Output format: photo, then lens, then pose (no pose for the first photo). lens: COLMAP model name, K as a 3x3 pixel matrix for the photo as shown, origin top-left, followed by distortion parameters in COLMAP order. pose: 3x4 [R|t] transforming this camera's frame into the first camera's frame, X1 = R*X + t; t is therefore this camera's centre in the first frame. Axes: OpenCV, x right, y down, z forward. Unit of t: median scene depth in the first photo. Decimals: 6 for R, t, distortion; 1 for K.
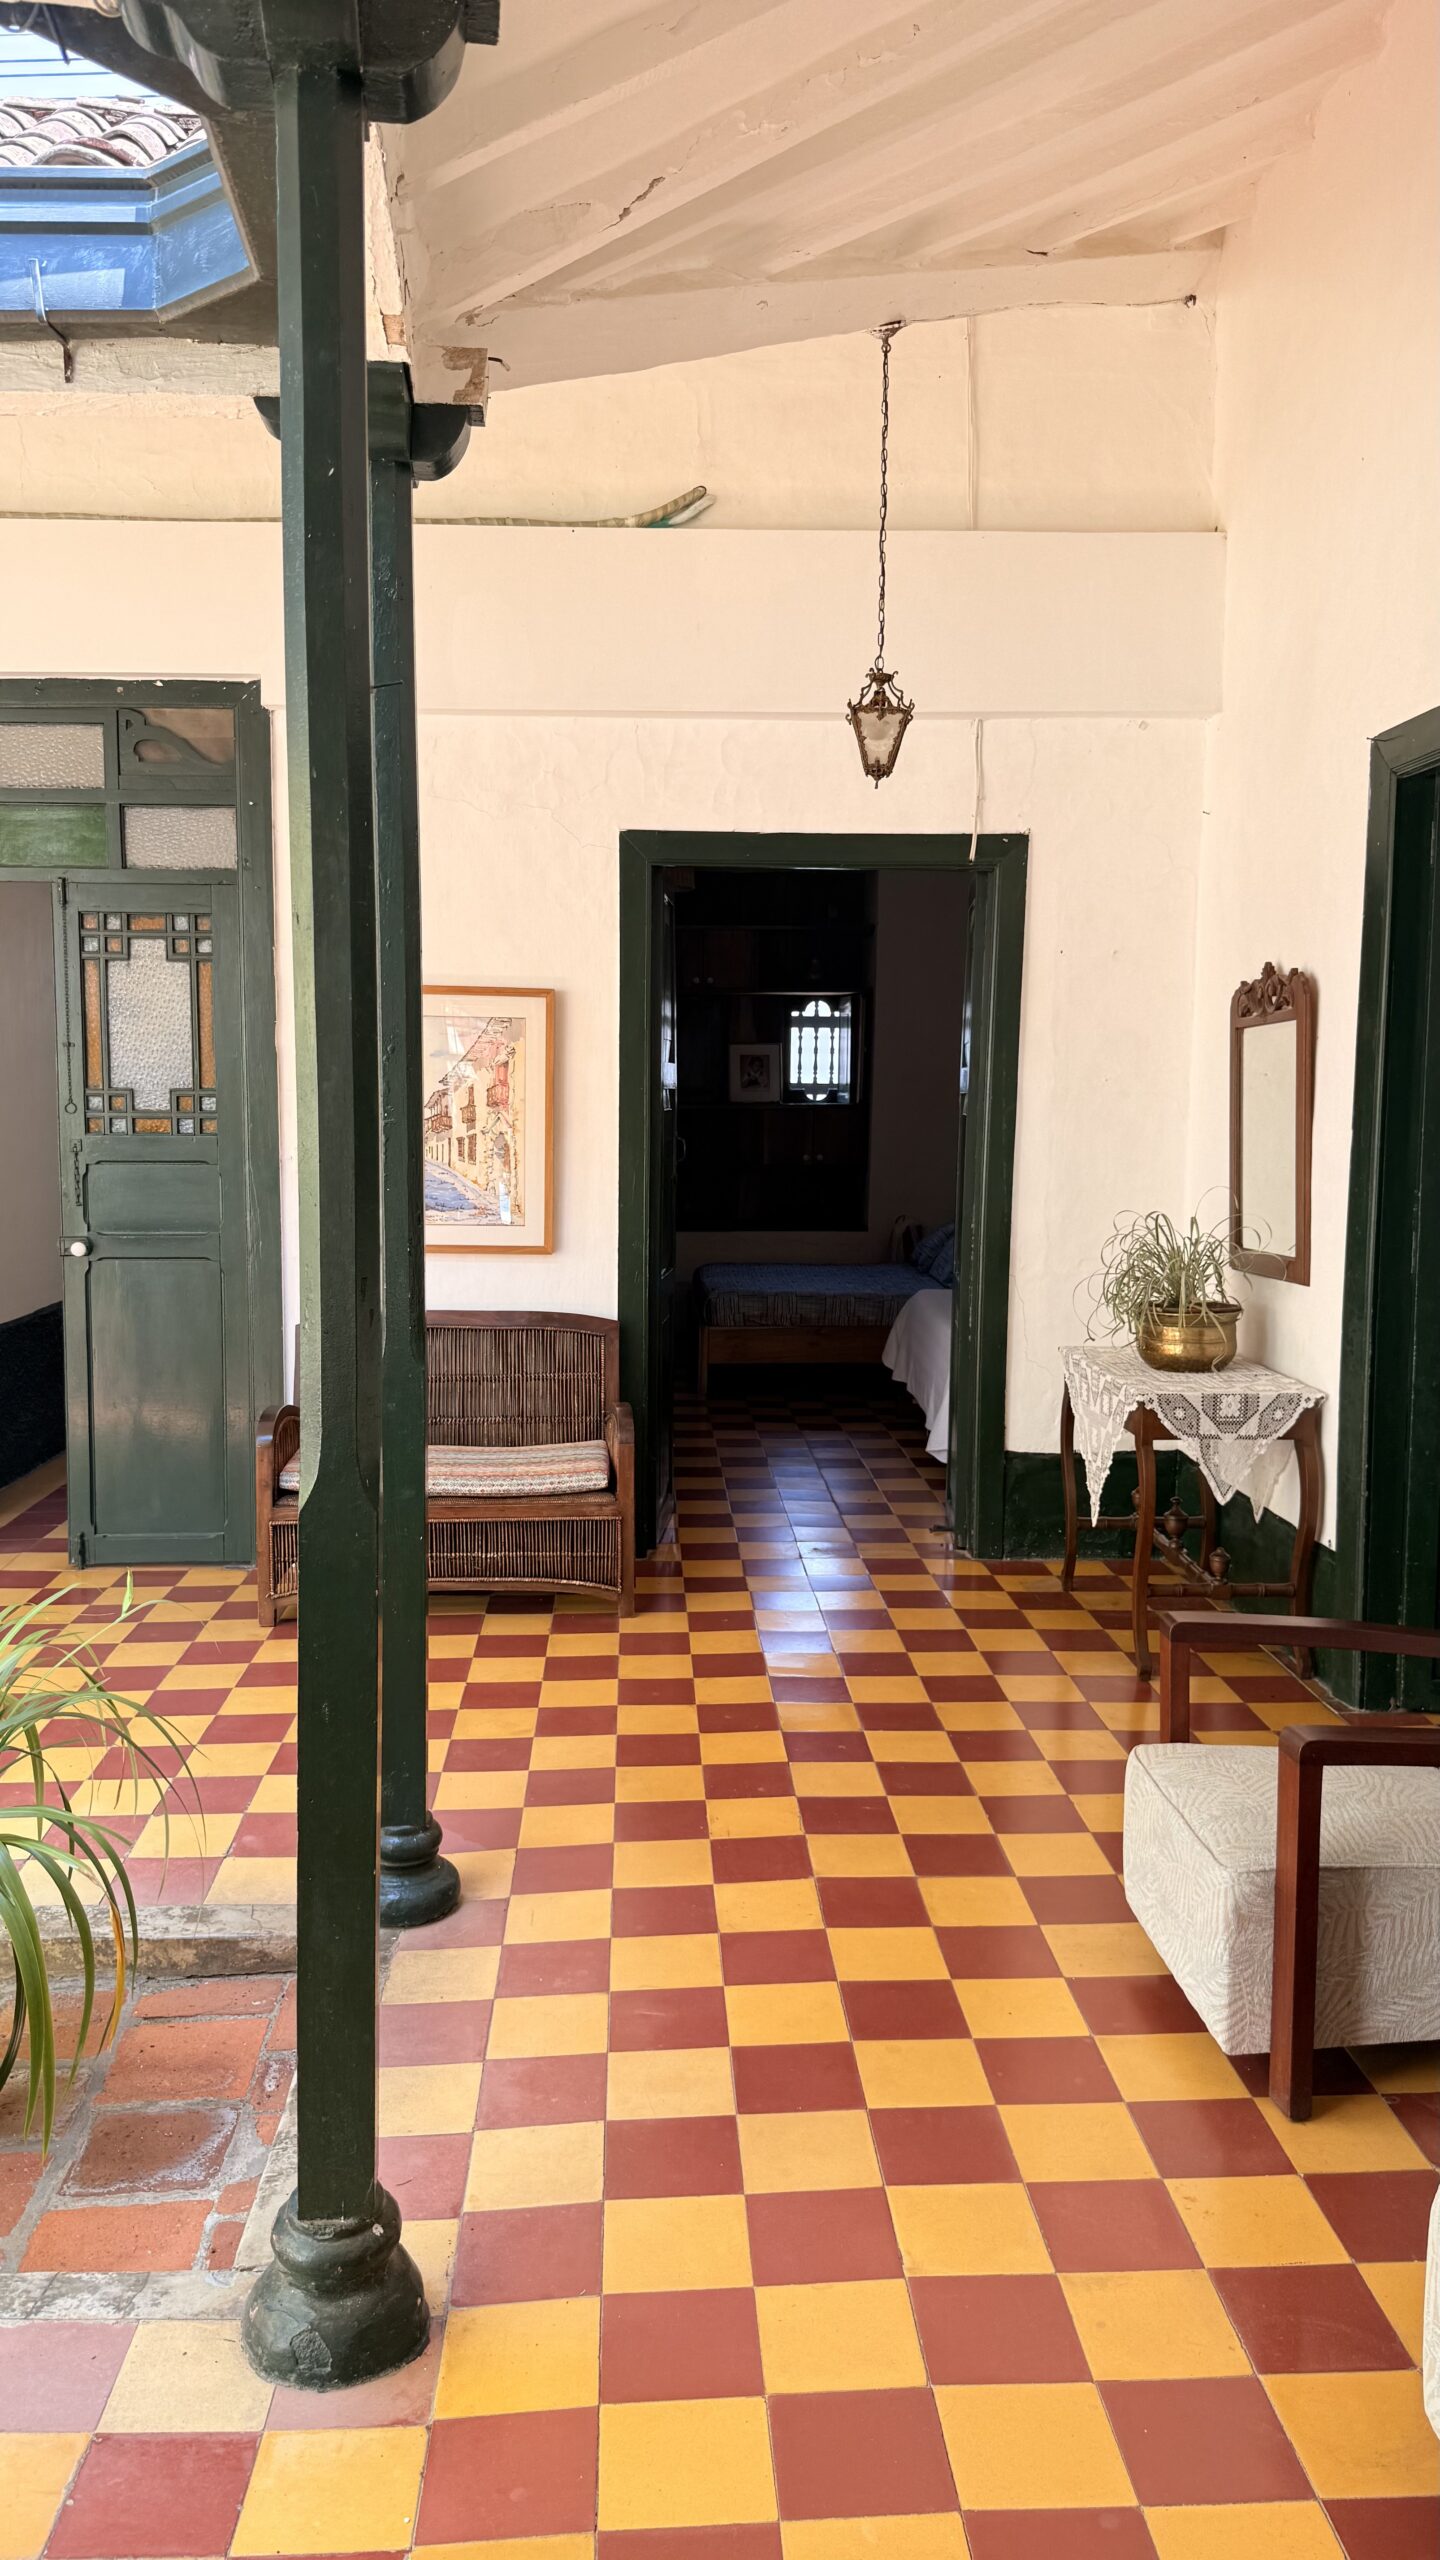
lens RADIAL K [[1784.9, 0, 686.6], [0, 1784.9, 1295.8], [0, 0, 1]] dist [0.049617, -0.066392]
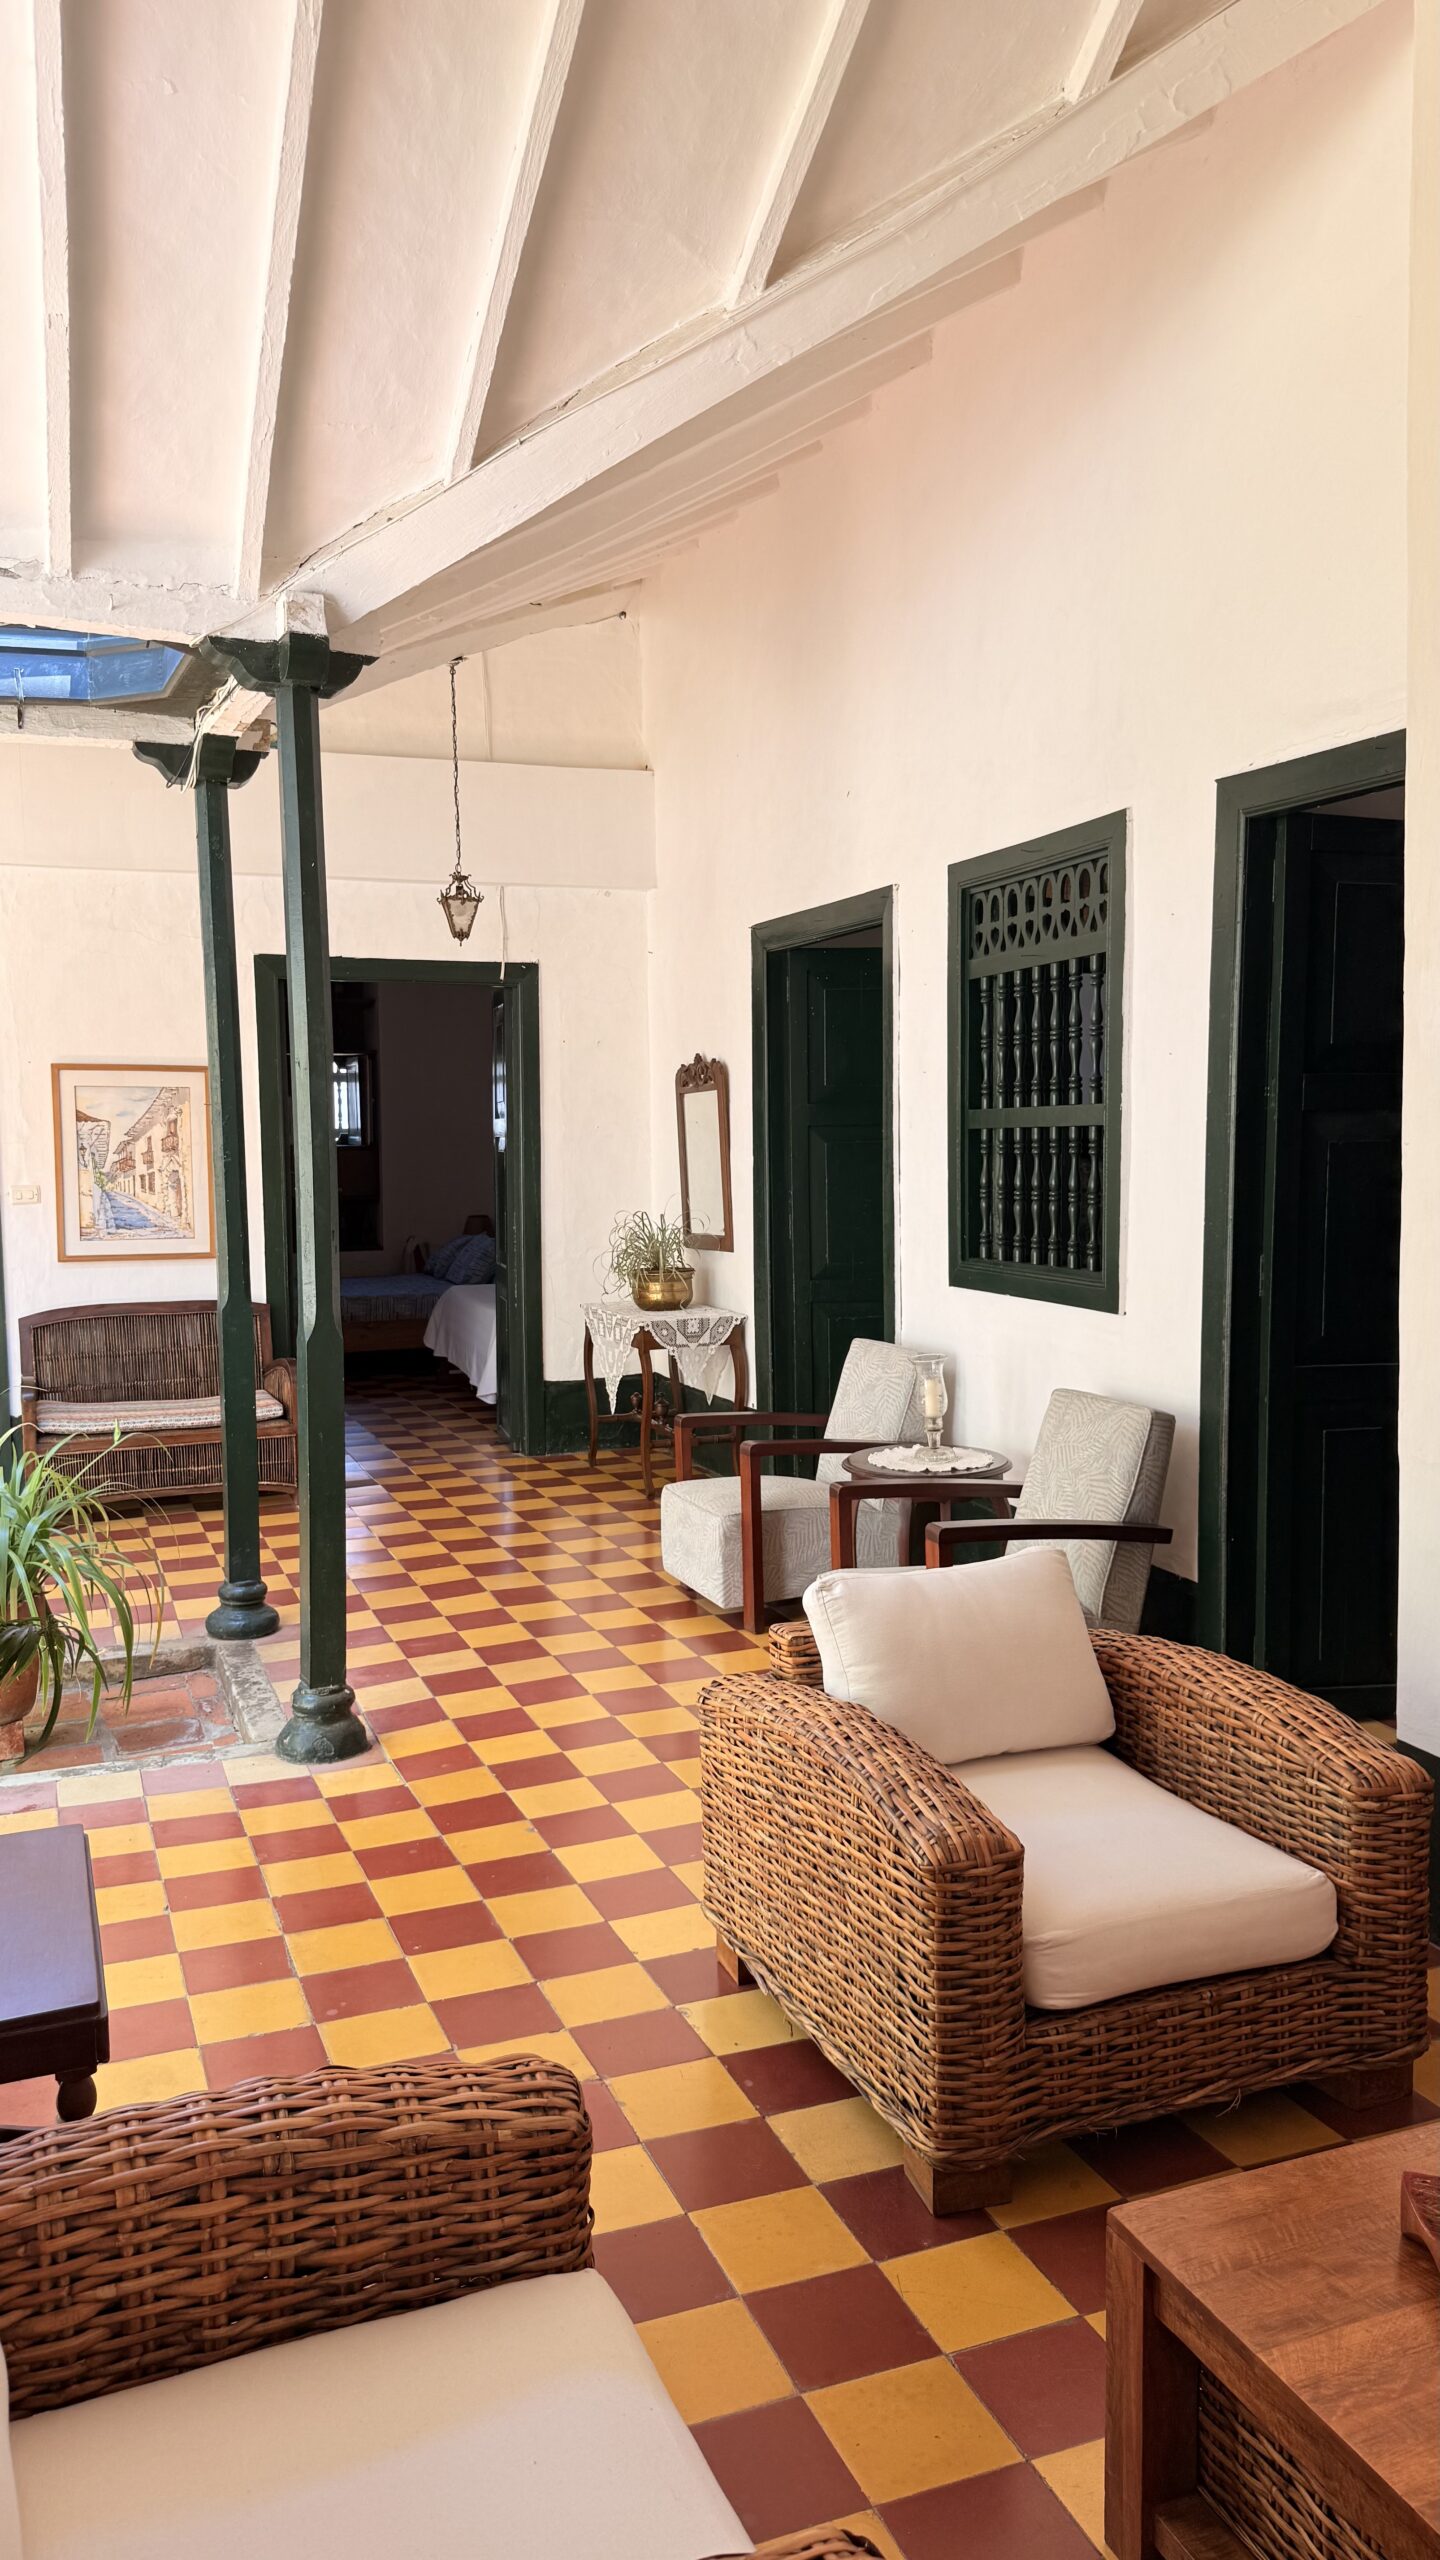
lens RADIAL K [[1793.7, 0, 708.4], [0, 1793.7, 1283.9], [0, 0, 1]] dist [0.178780, -0.366288]
pose [[0.944293, -0.044355, 0.326103, -0.203530], [0.053839, 0.998347, -0.020109, 0.053112], [-0.324672, 0.036546, 0.945120, -0.522610]]
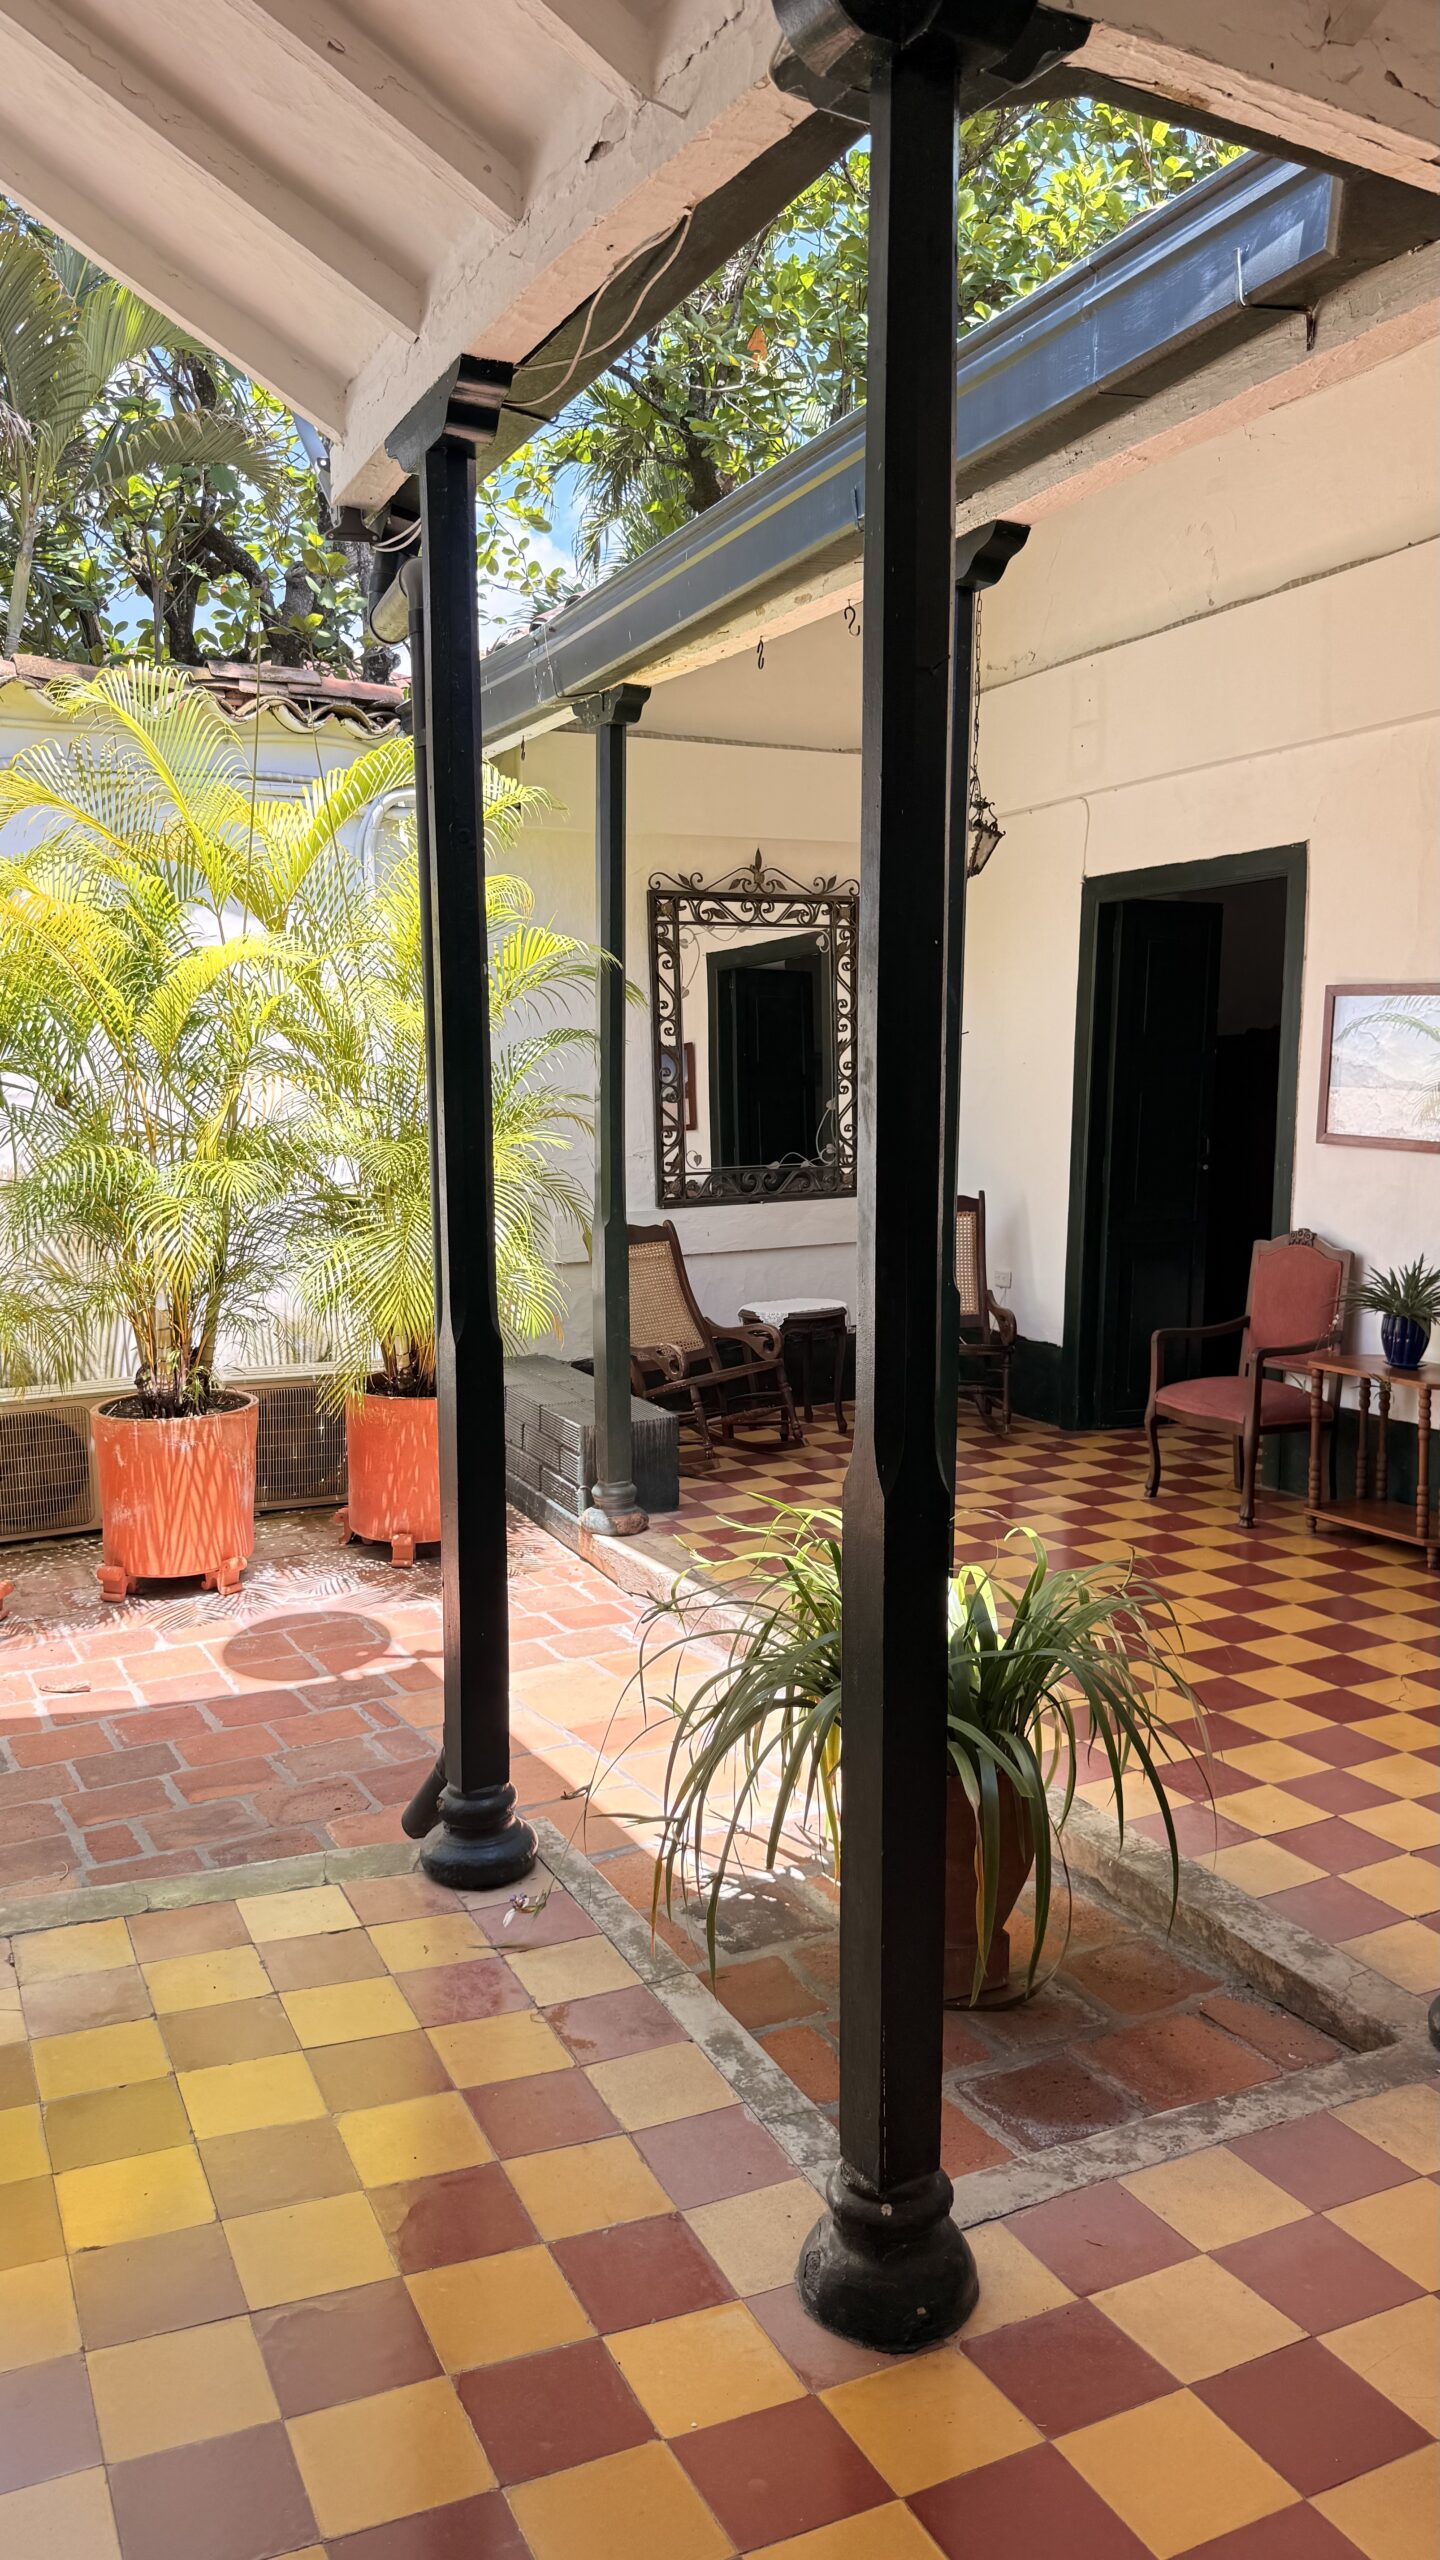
lens RADIAL K [[1771.7, 0, 712.2], [0, 1771.7, 1292.1], [0, 0, 1]] dist [0.136248, -0.242887]
pose [[0.391657, 0.105547, -0.914037, 0.305767], [-0.104550, 0.992070, 0.069759, -0.021075], [0.914152, 0.068241, 0.399587, 0.220980]]
